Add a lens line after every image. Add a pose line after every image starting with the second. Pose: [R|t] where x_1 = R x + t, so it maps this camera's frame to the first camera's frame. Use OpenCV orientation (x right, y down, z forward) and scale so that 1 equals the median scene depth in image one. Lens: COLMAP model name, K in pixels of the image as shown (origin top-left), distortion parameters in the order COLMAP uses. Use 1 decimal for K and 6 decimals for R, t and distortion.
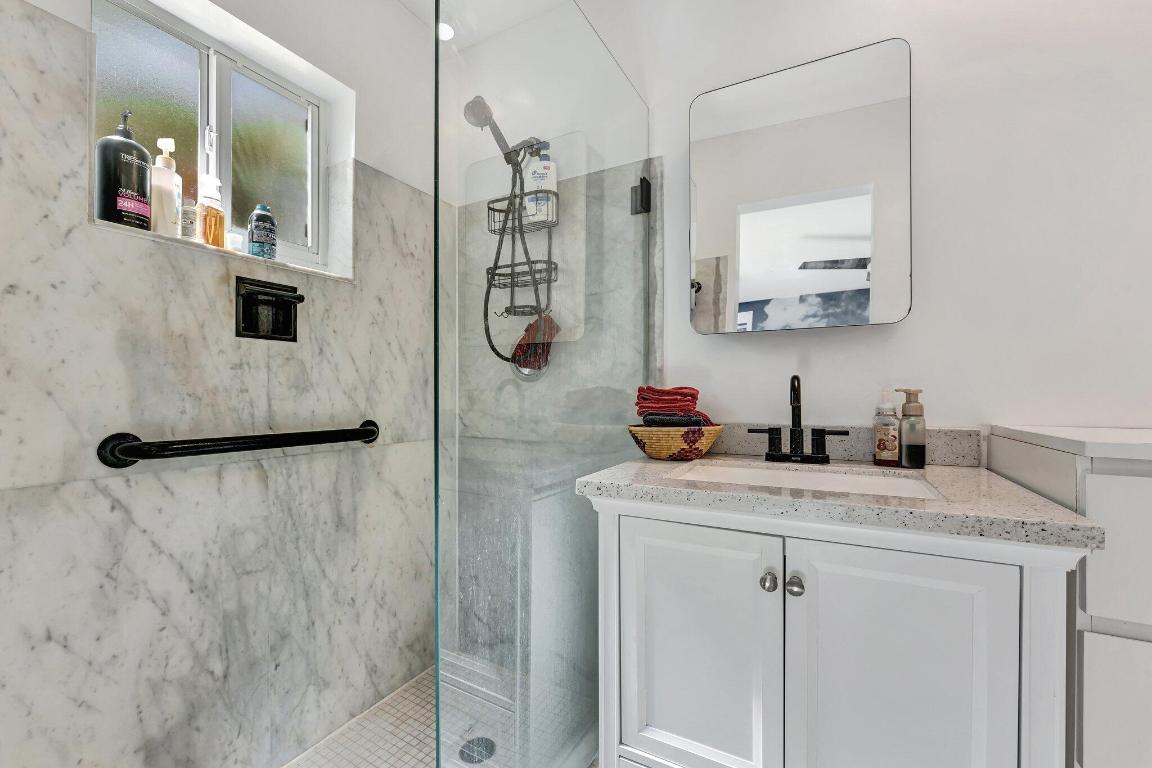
lens RADIAL K [[467.8, 0, 577.1], [0, 467.8, 386.6], [0, 0, 1]] dist [-0.006241, -0.000442]
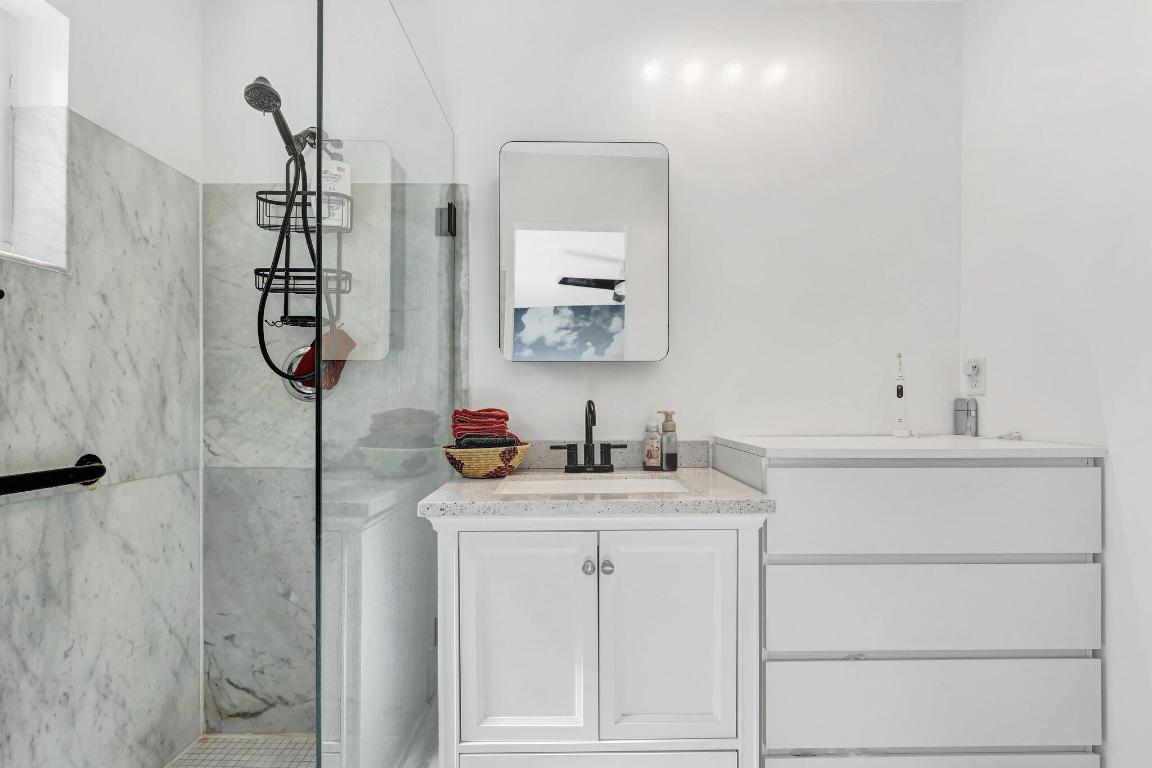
lens RADIAL K [[511.3, 0, 576.9], [0, 511.3, 391.0], [0, 0, 1]] dist [-0.002551, 0.000125]
pose [[0.882151, 0.007610, 0.470904, -0.138911], [-0.002508, 0.999931, -0.011461, -0.024590], [-0.470959, 0.008929, 0.882110, -0.111982]]
